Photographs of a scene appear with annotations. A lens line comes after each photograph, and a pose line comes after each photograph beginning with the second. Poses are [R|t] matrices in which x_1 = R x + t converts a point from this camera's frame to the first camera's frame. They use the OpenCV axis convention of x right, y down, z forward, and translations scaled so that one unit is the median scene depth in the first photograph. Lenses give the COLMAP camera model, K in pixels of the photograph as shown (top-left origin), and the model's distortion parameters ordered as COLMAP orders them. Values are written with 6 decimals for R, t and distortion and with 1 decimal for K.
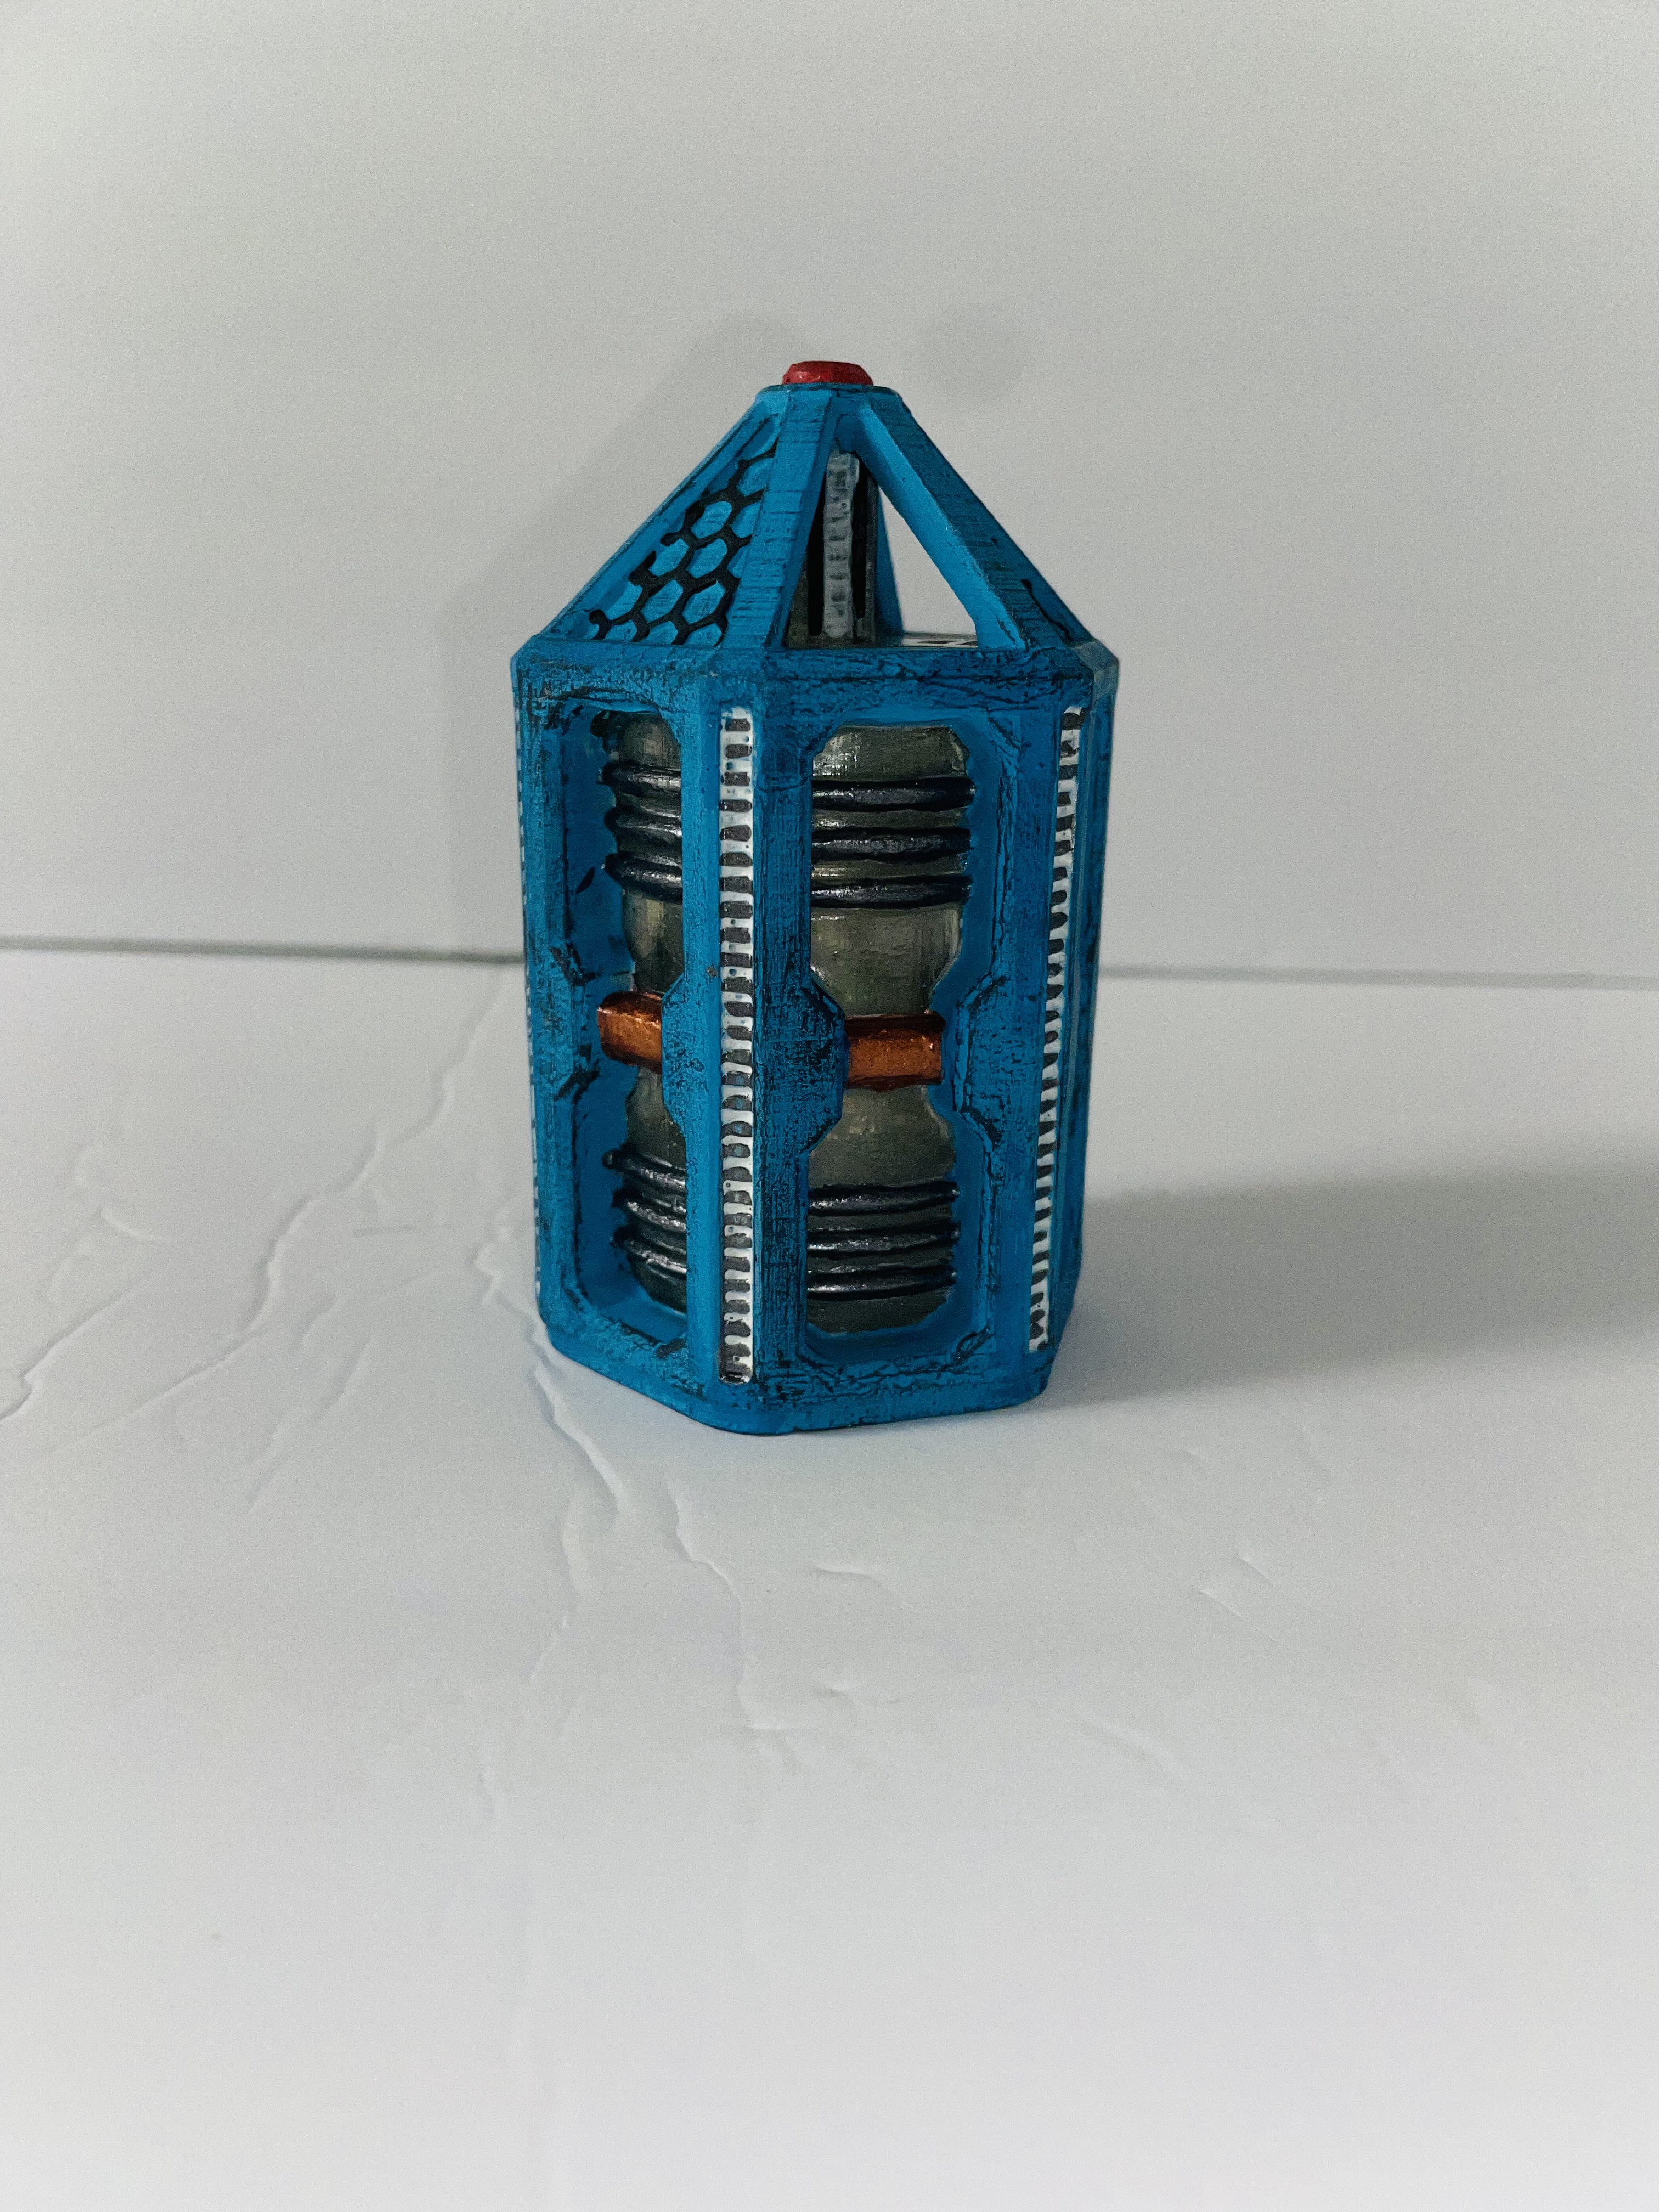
lens RADIAL K [[1752.7, 0, 829.5], [0, 1752.7, 1106.0], [0, 0, 1]] dist [0.108969, -0.298125]
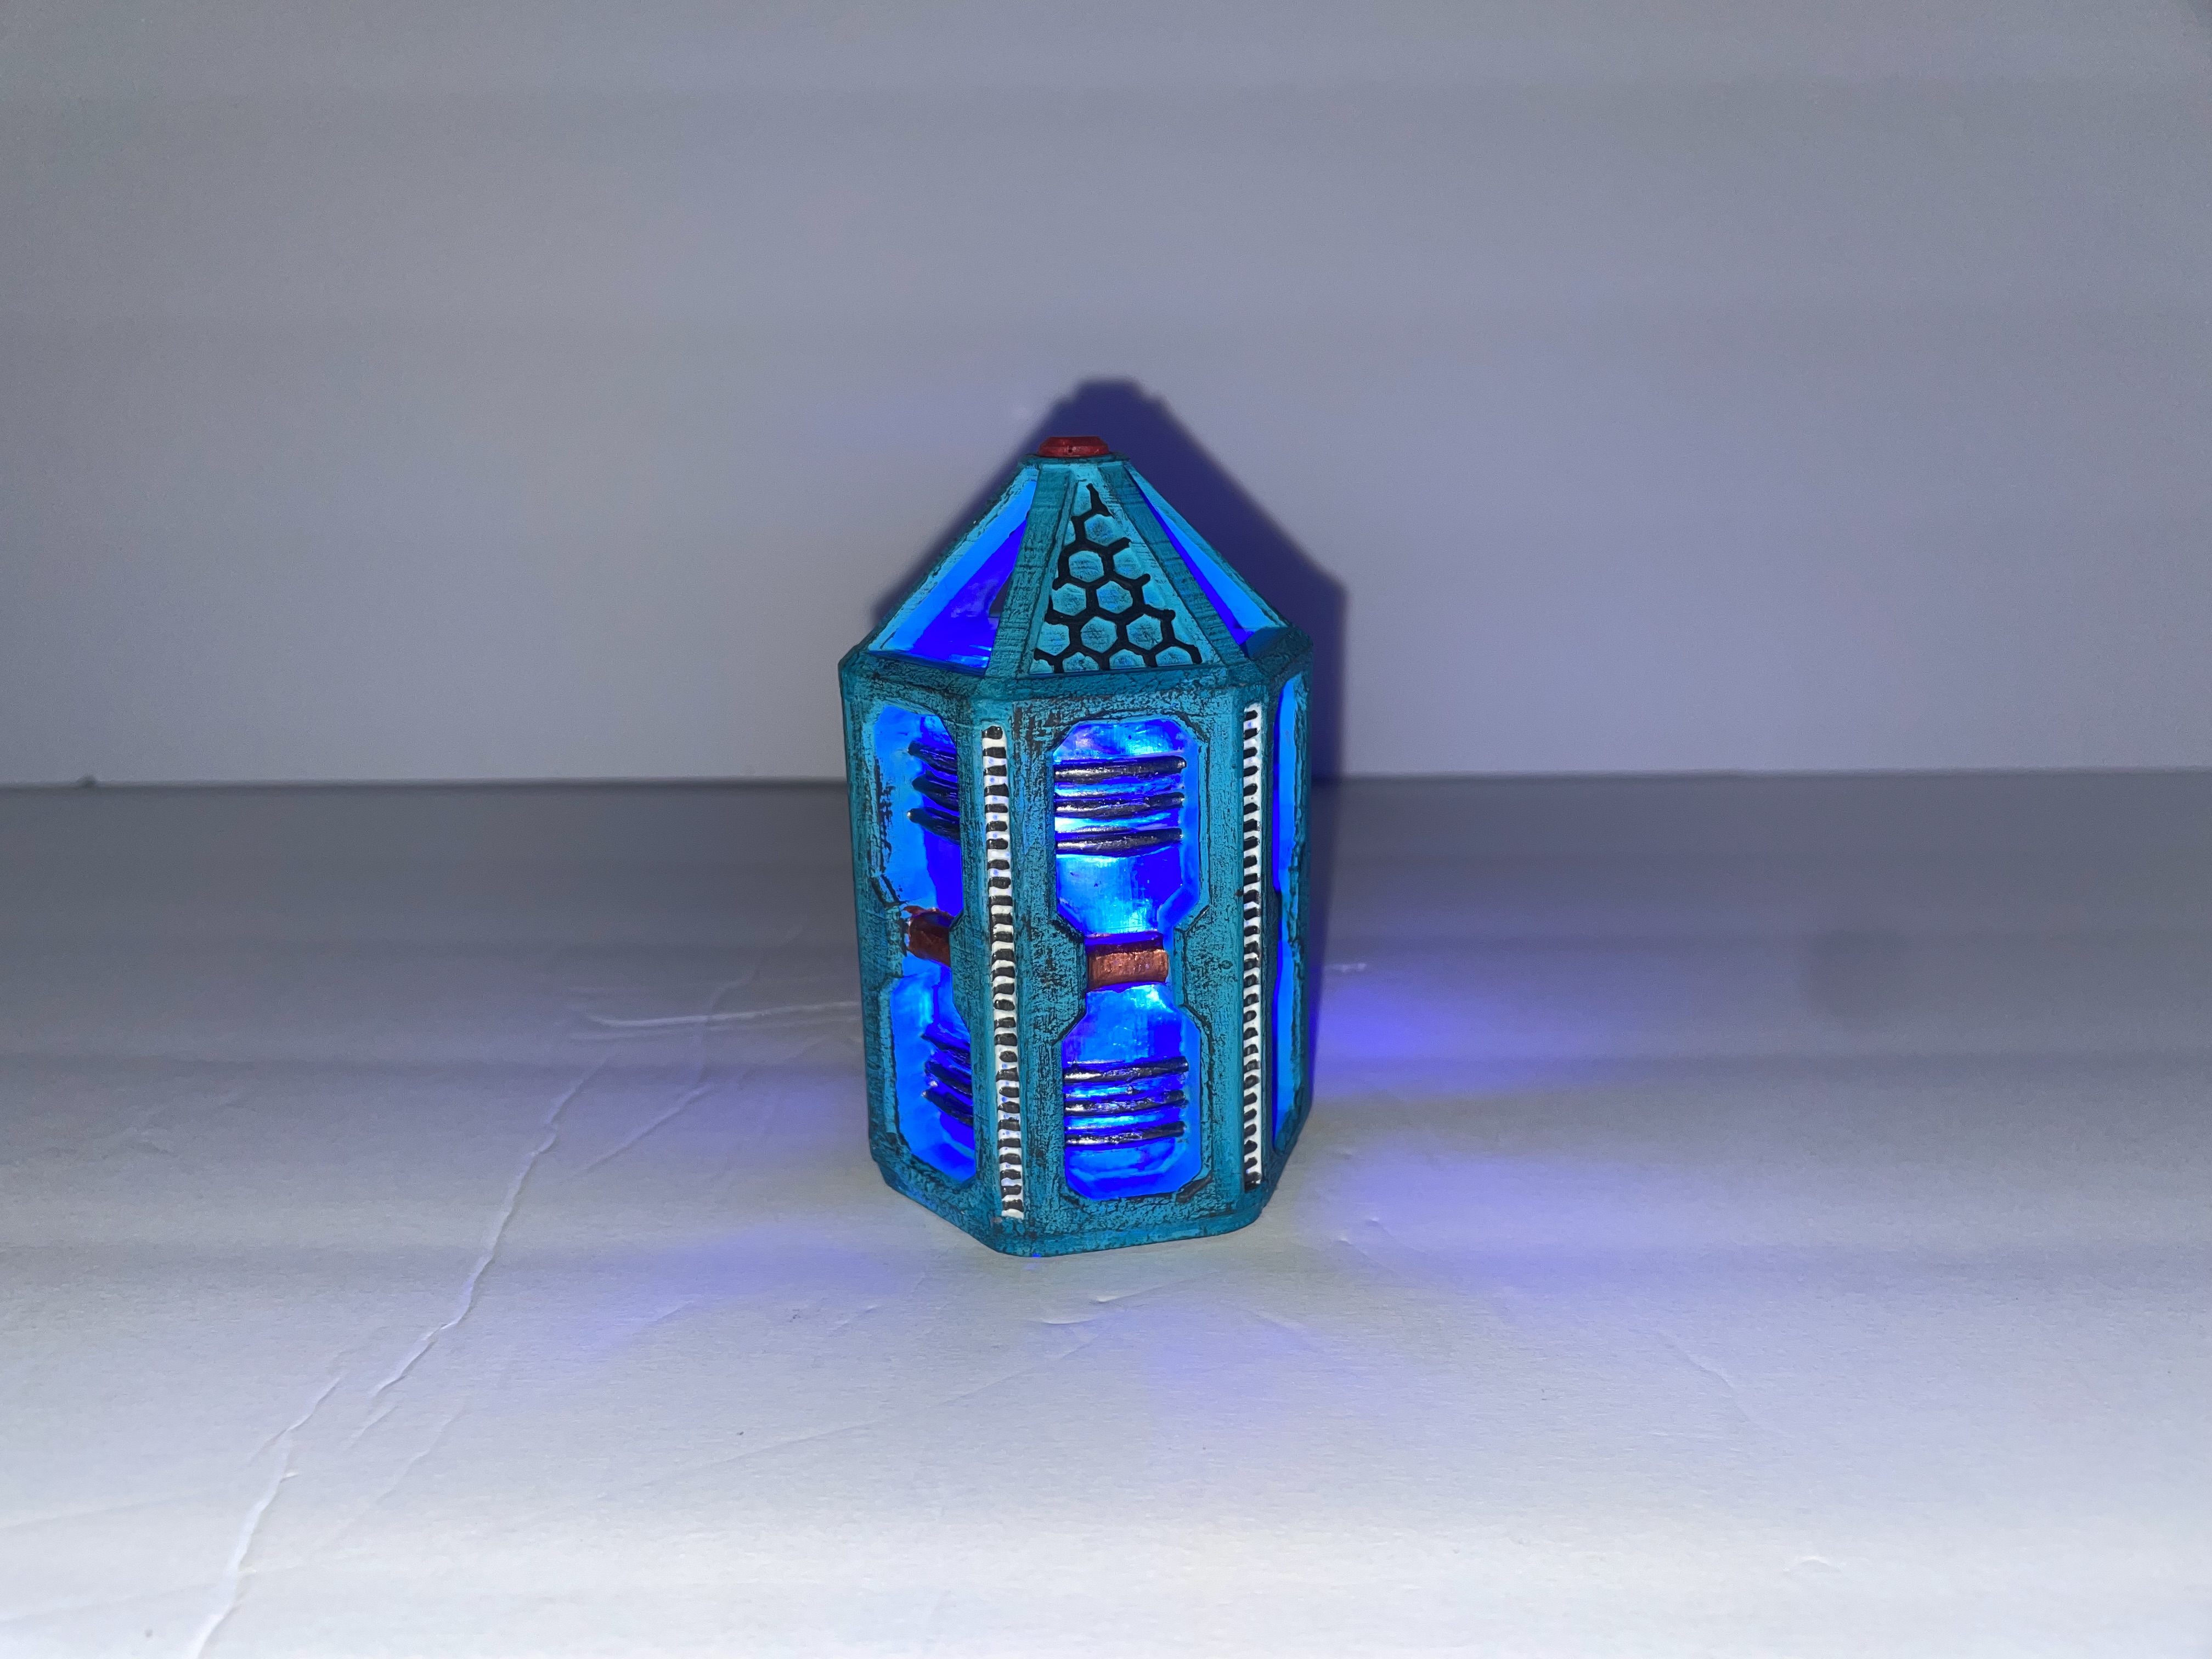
lens RADIAL K [[1752.7, 0, 1031.6], [0, 1752.7, 806.6], [0, 0, 1]] dist [0.108969, -0.298125]
pose [[0.569557, -0.247600, 0.783772, -1.133509], [0.270506, 0.956896, 0.105719, -0.308460], [-0.776165, 0.151802, 0.611984, 0.270278]]
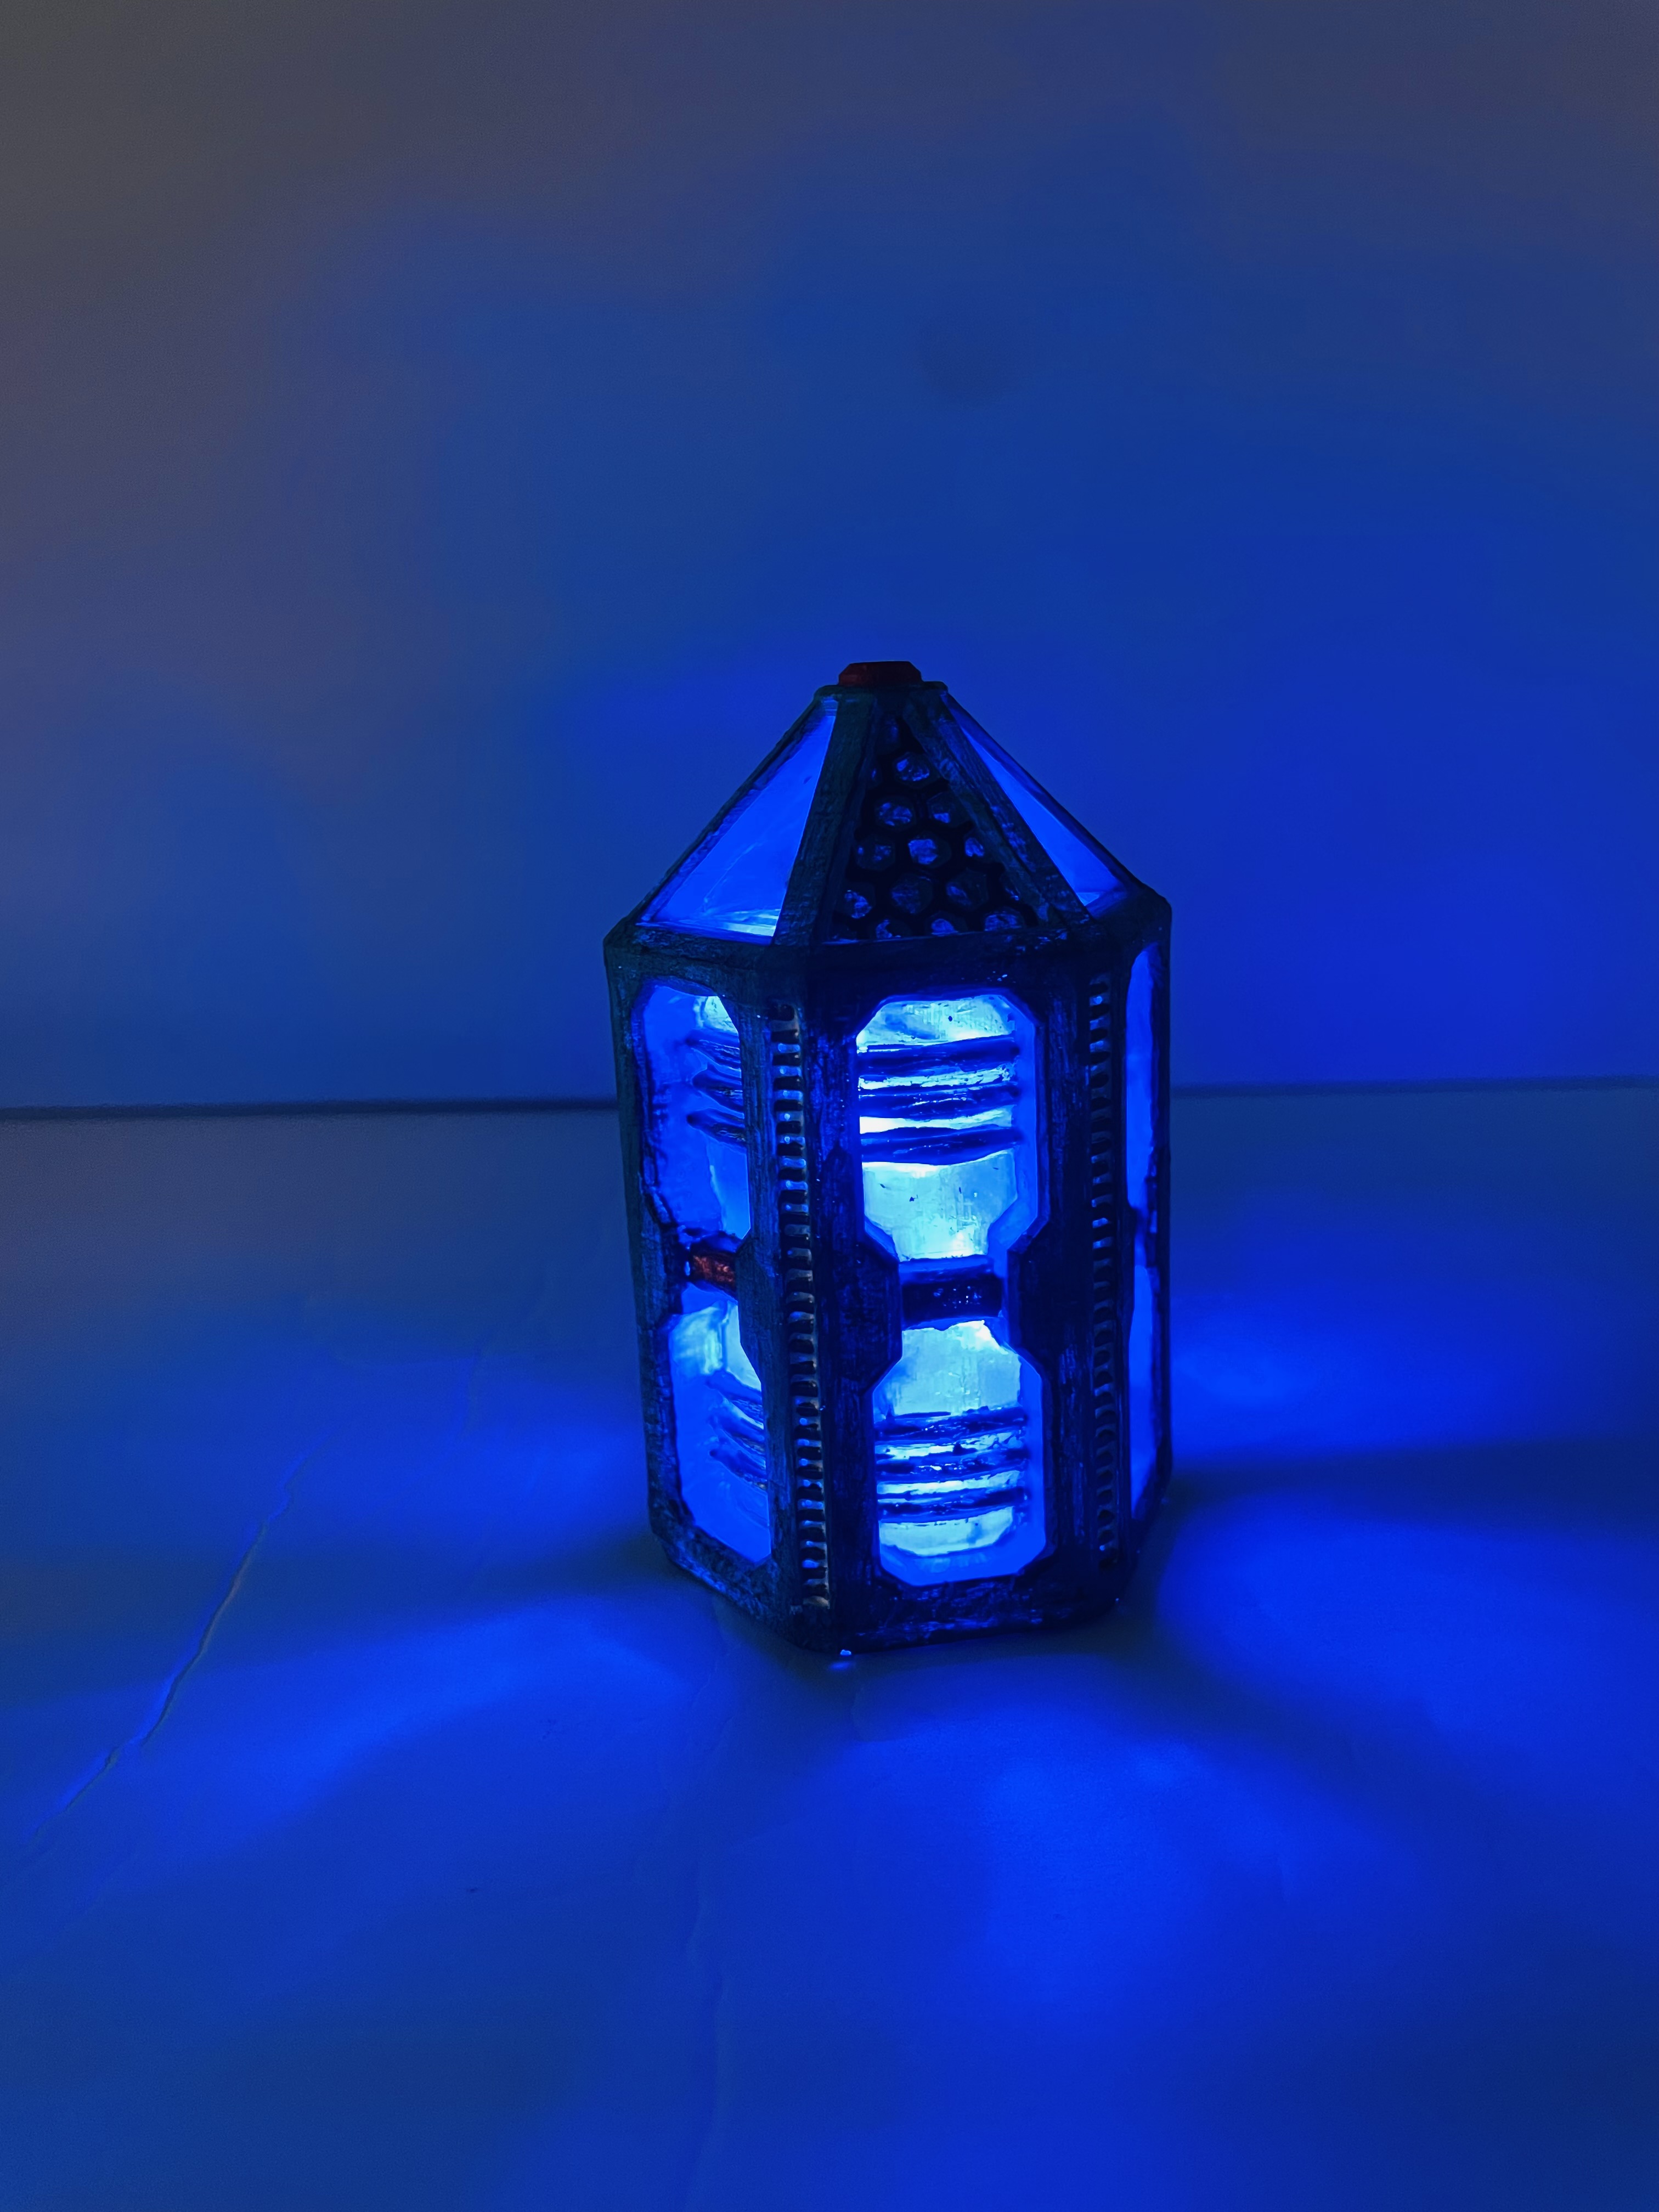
lens RADIAL K [[1752.7, 0, 829.5], [0, 1752.7, 1106.0], [0, 0, 1]] dist [0.108969, -0.298125]
pose [[0.589300, -0.234358, 0.773176, -0.948859], [0.282511, 0.956362, 0.074559, -0.252026], [-0.756910, 0.174493, 0.629793, 0.389767]]
